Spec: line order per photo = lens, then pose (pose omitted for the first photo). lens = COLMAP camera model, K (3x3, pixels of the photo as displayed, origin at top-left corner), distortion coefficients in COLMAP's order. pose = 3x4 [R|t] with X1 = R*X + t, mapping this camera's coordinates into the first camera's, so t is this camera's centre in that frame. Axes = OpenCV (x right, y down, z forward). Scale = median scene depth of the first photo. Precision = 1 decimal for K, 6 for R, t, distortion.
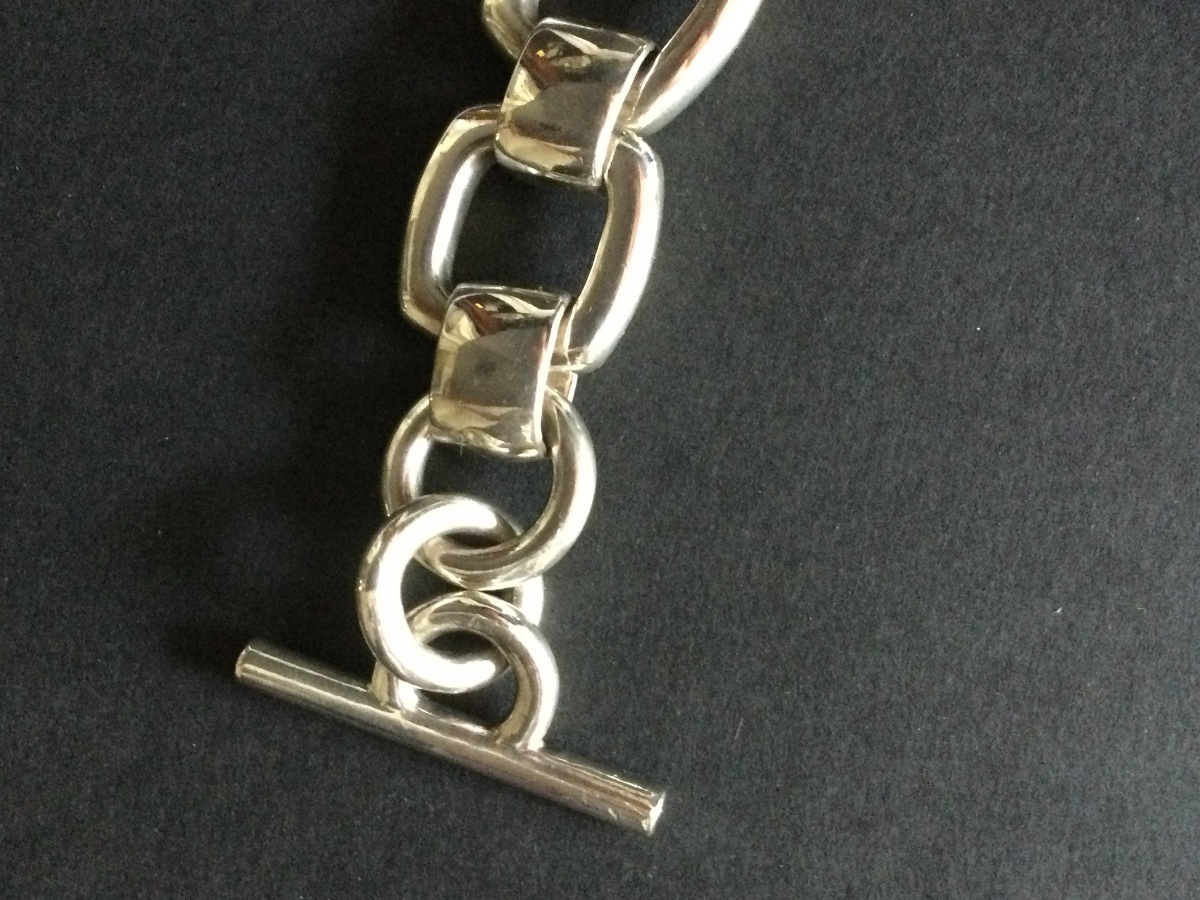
lens RADIAL K [[1610.0, 0, 598.3], [0, 1610.0, 447.2], [0, 0, 1]] dist [-0.017557, 0.000000]
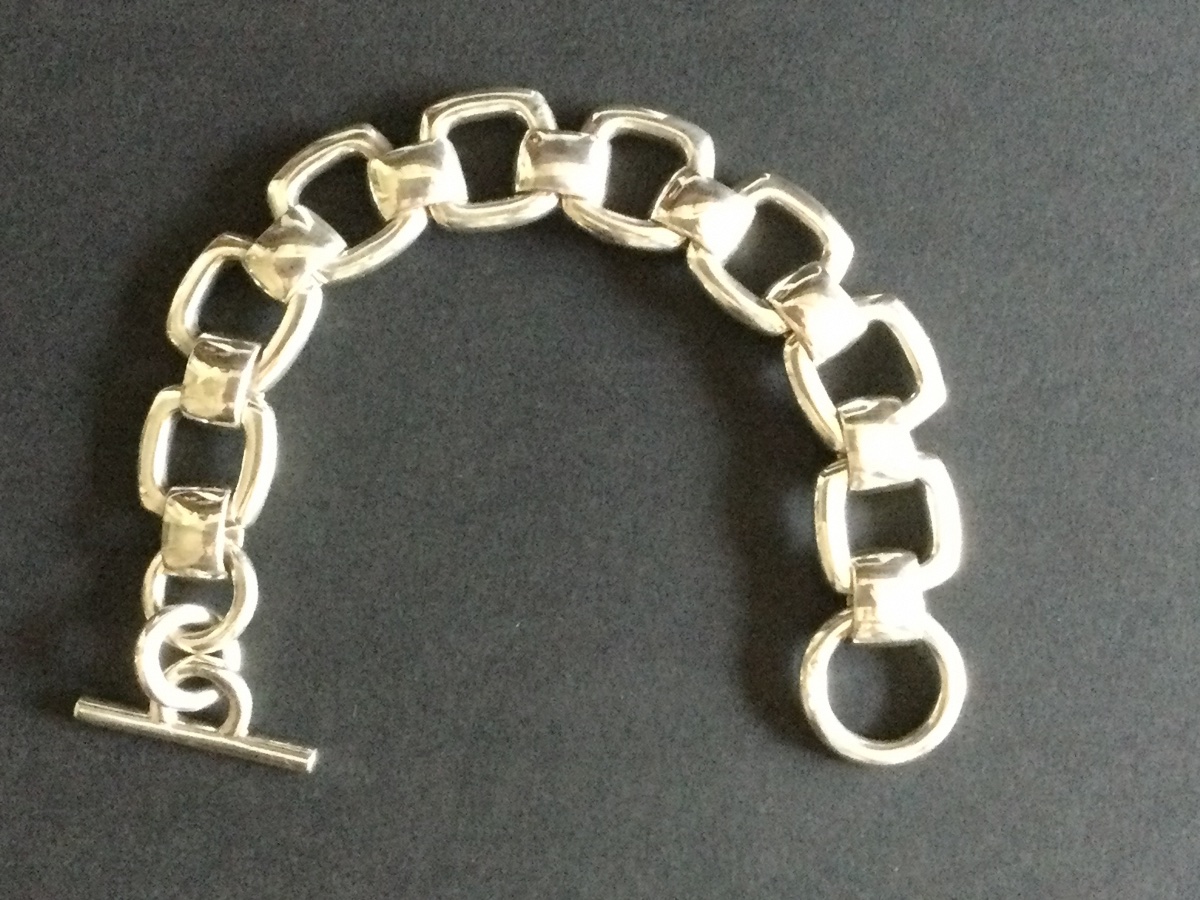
lens RADIAL K [[2296.1, 0, 603.0], [0, 2296.1, 452.7], [0, 0, 1]] dist [0.146436, 0.000000]
pose [[0.992334, -0.122861, 0.013374, 0.372913], [0.122172, 0.991541, 0.043823, -0.198616], [-0.018645, -0.041853, 0.998950, -1.636155]]
